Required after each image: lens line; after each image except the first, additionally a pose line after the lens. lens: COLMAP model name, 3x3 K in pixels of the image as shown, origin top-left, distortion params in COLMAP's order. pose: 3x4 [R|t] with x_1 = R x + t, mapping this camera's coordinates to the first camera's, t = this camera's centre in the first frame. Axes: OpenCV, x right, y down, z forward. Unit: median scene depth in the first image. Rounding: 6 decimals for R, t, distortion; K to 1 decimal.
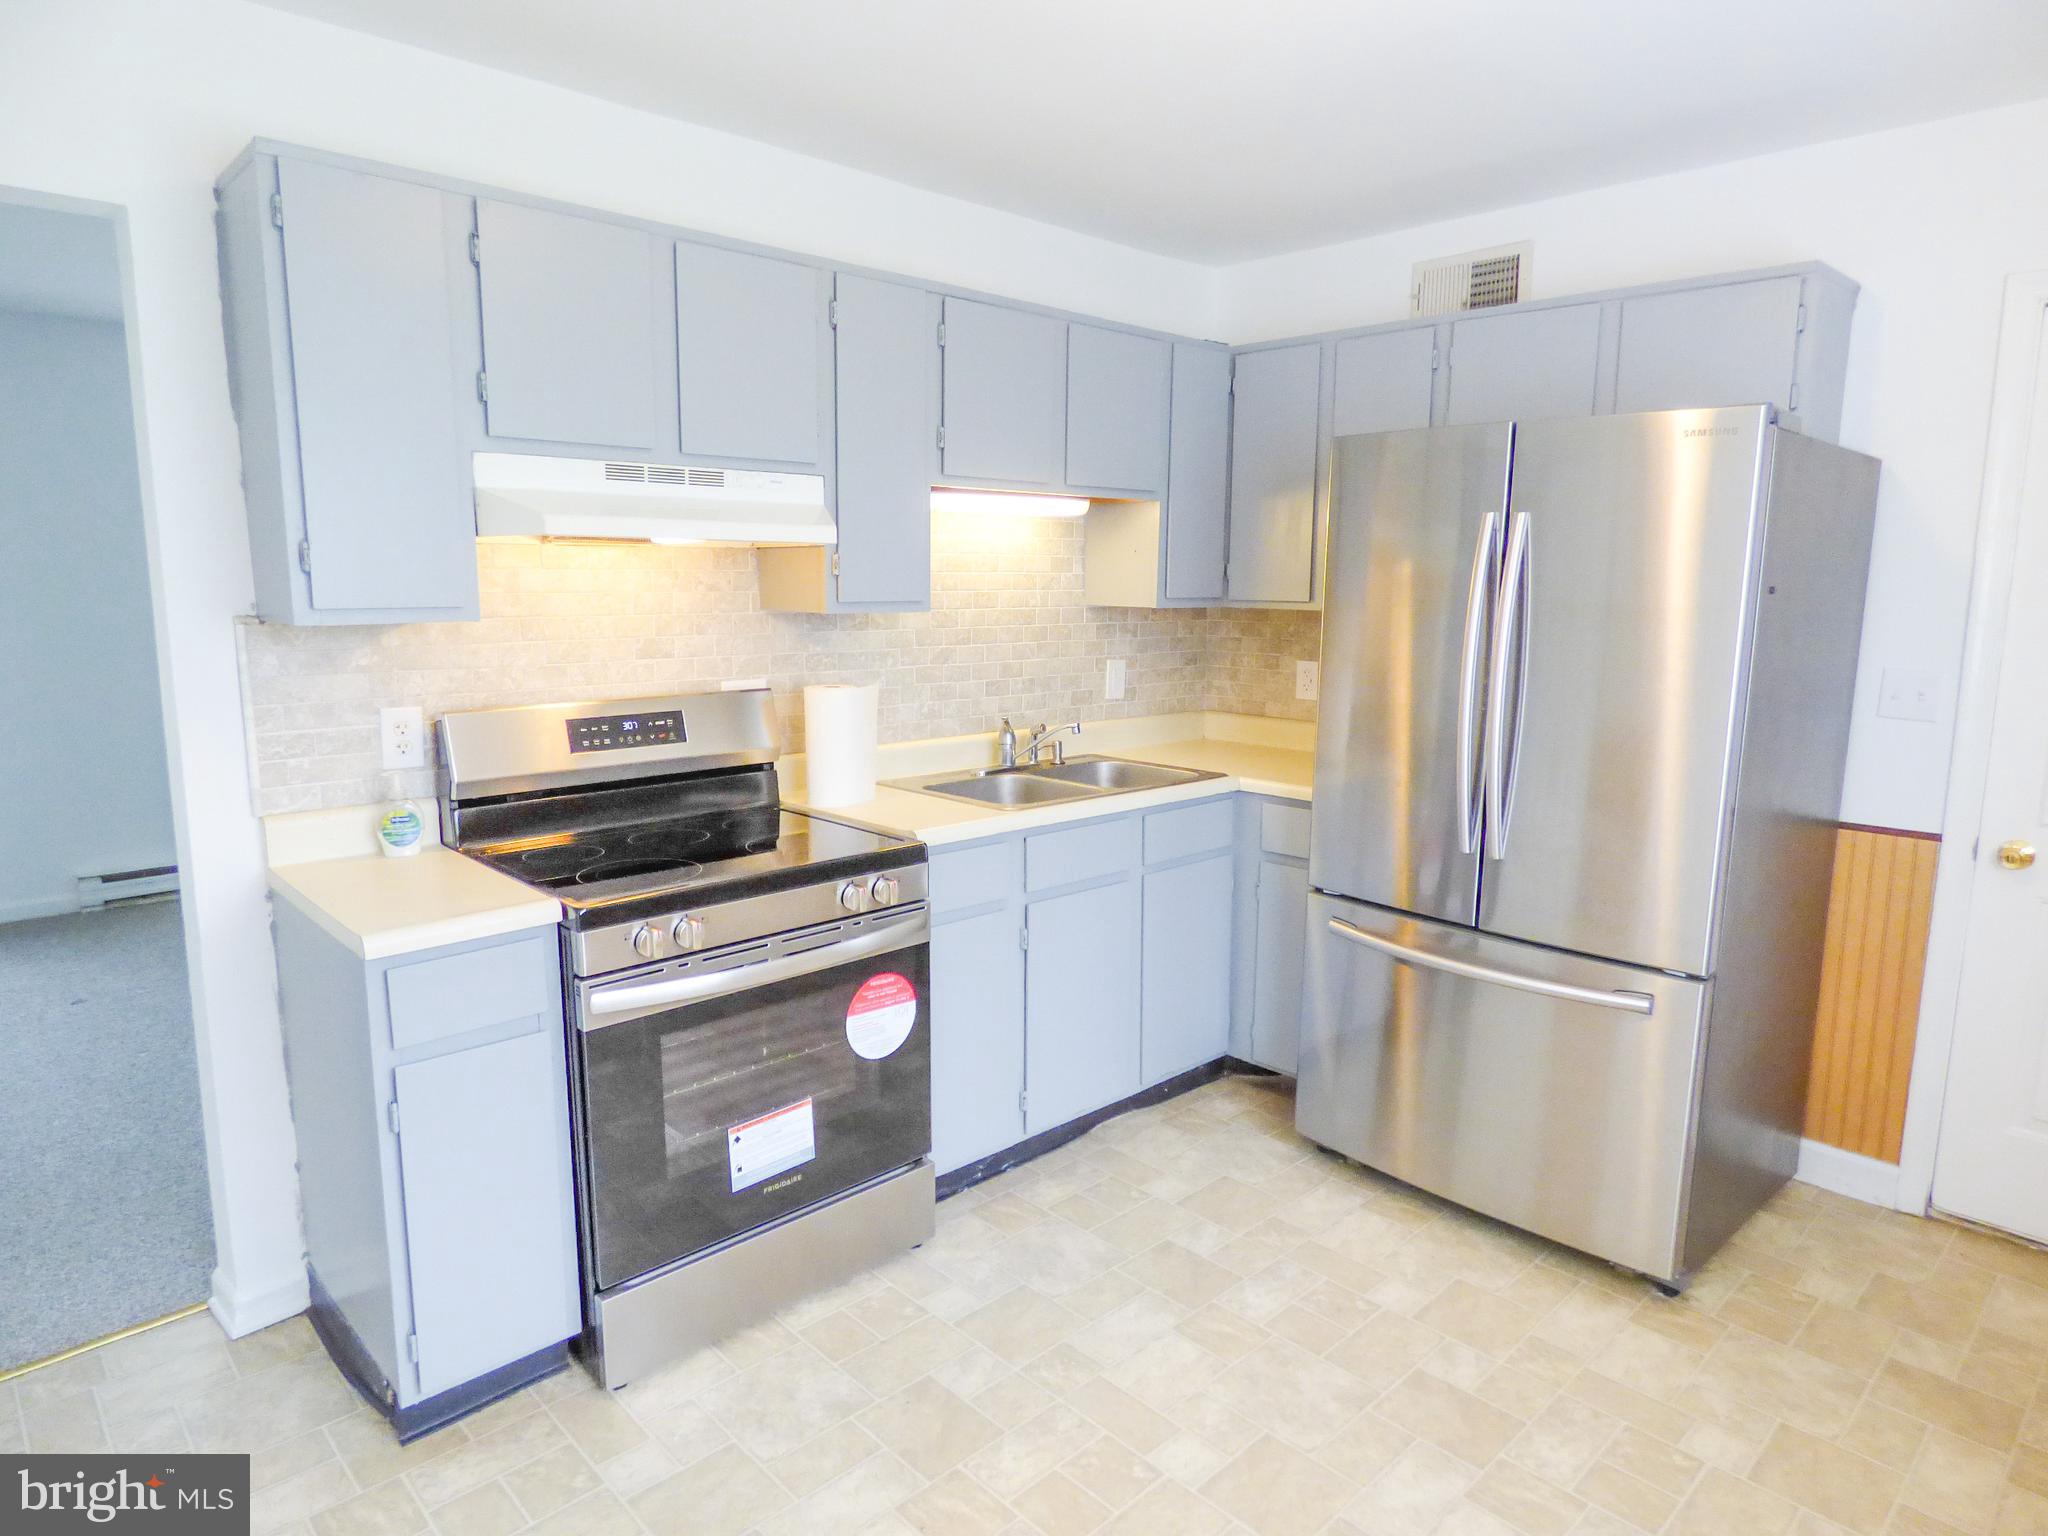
lens RADIAL K [[1226.4, 0, 1017.2], [0, 1226.4, 771.0], [0, 0, 1]] dist [-0.013910, 0.002333]
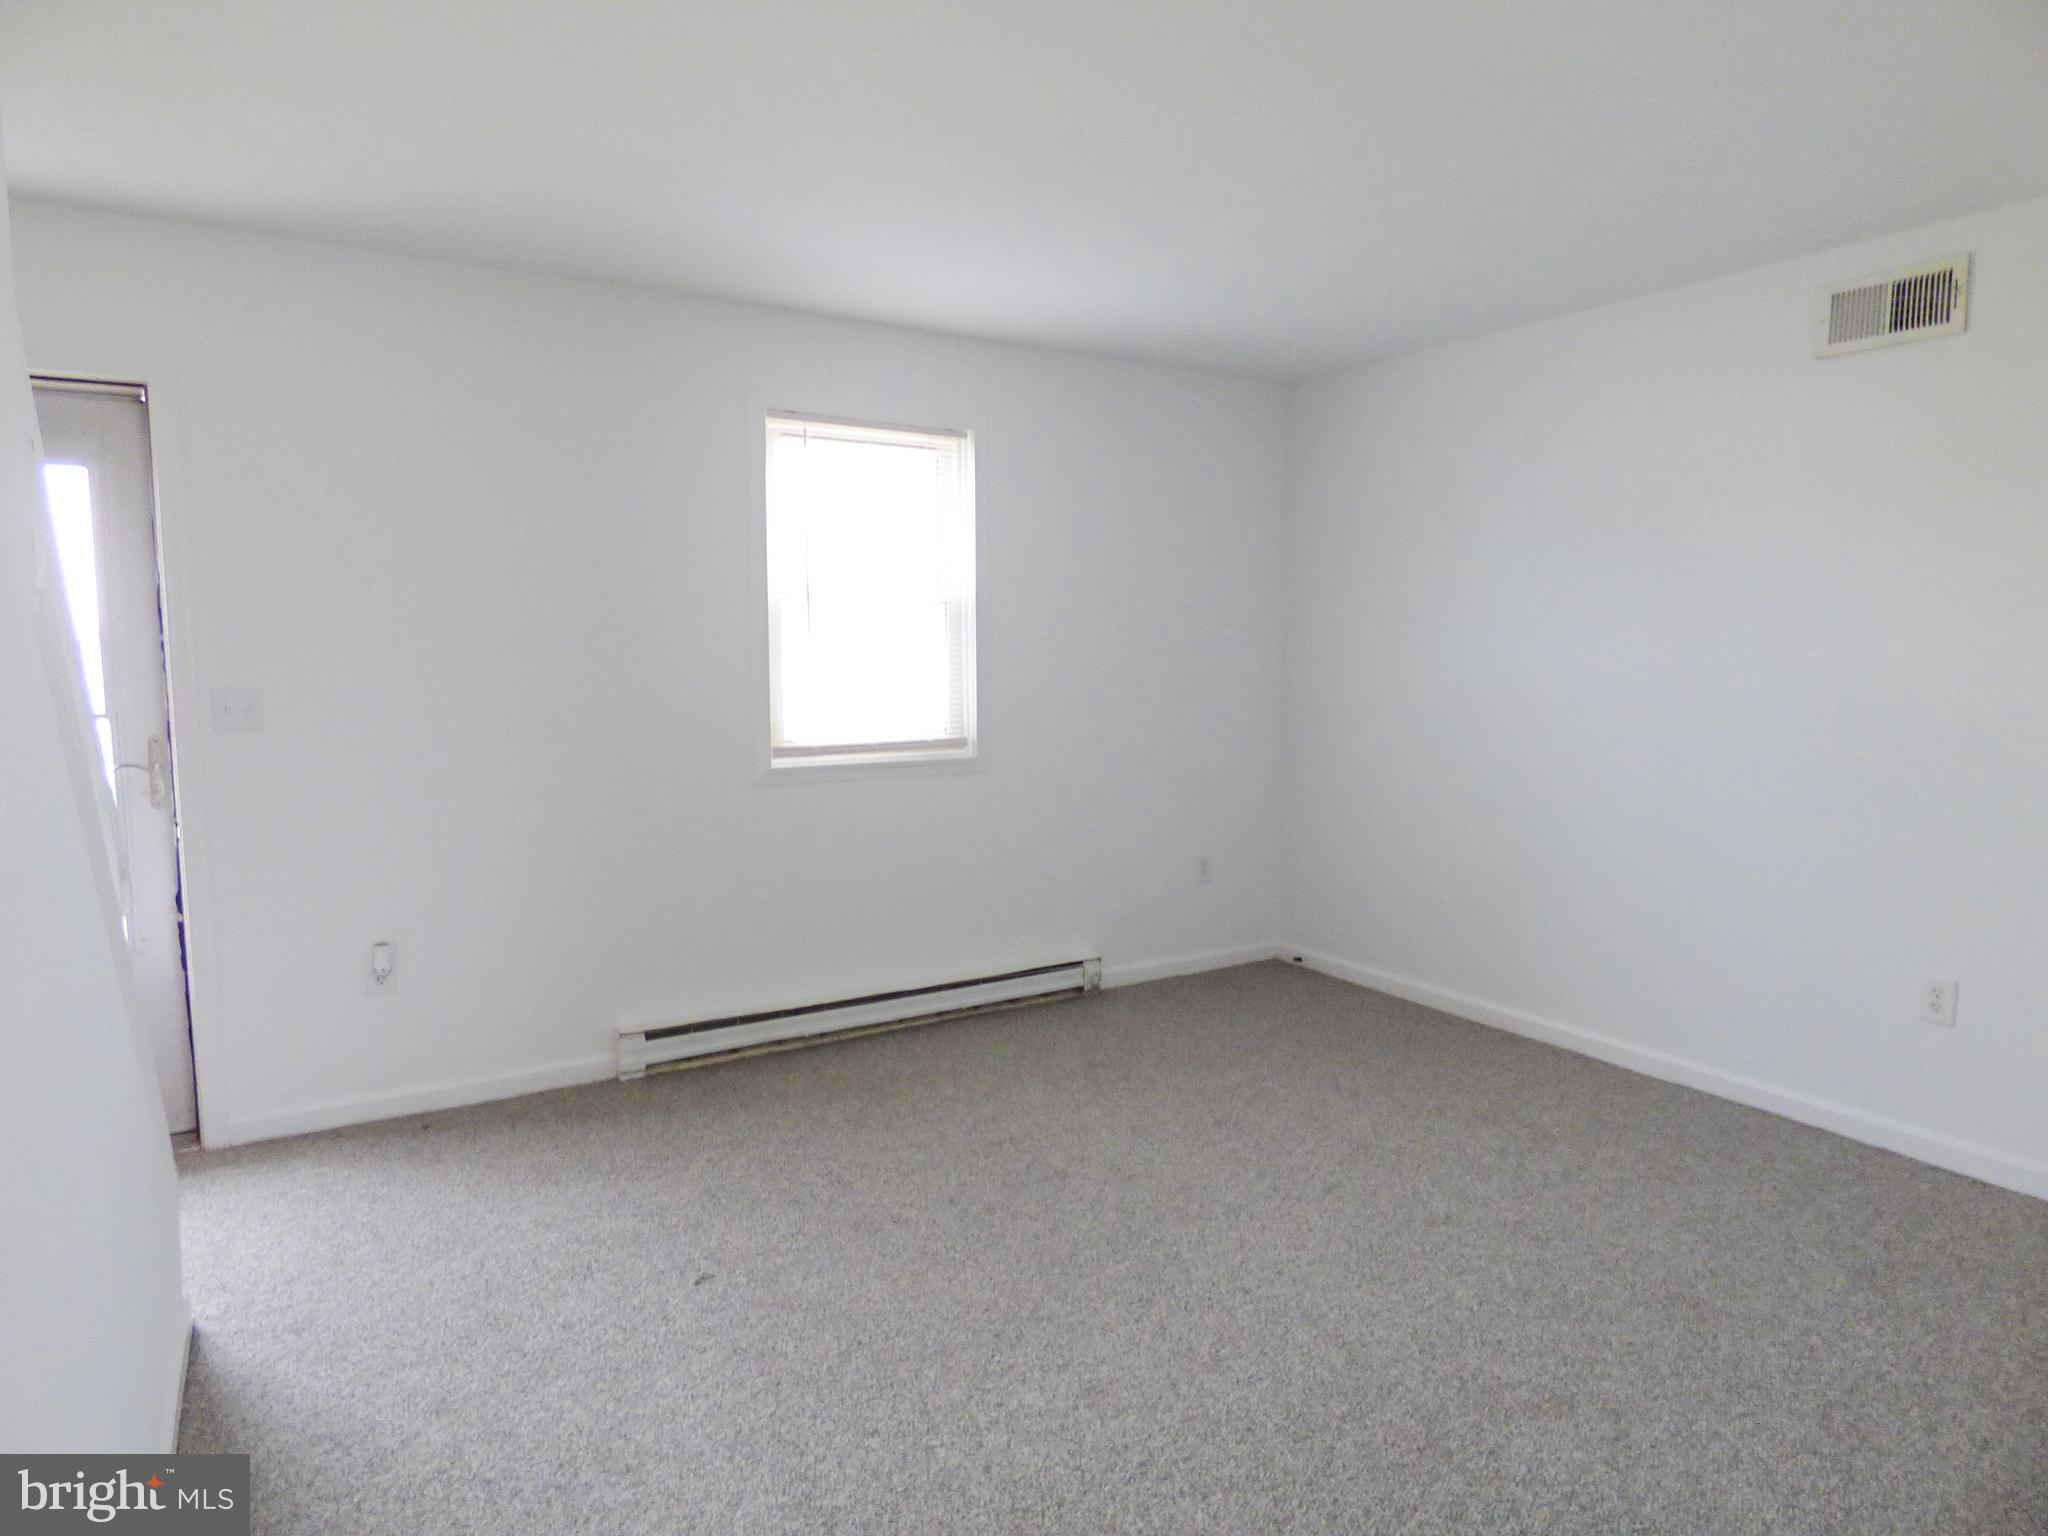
lens RADIAL K [[1226.4, 0, 1023.6], [0, 1226.4, 763.8], [0, 0, 1]] dist [-0.013910, 0.002333]
pose [[0.979107, 0.011796, -0.203003, -0.769859], [-0.025113, 0.997688, -0.063148, -0.070338], [0.201788, 0.066926, 0.977140, 0.630223]]
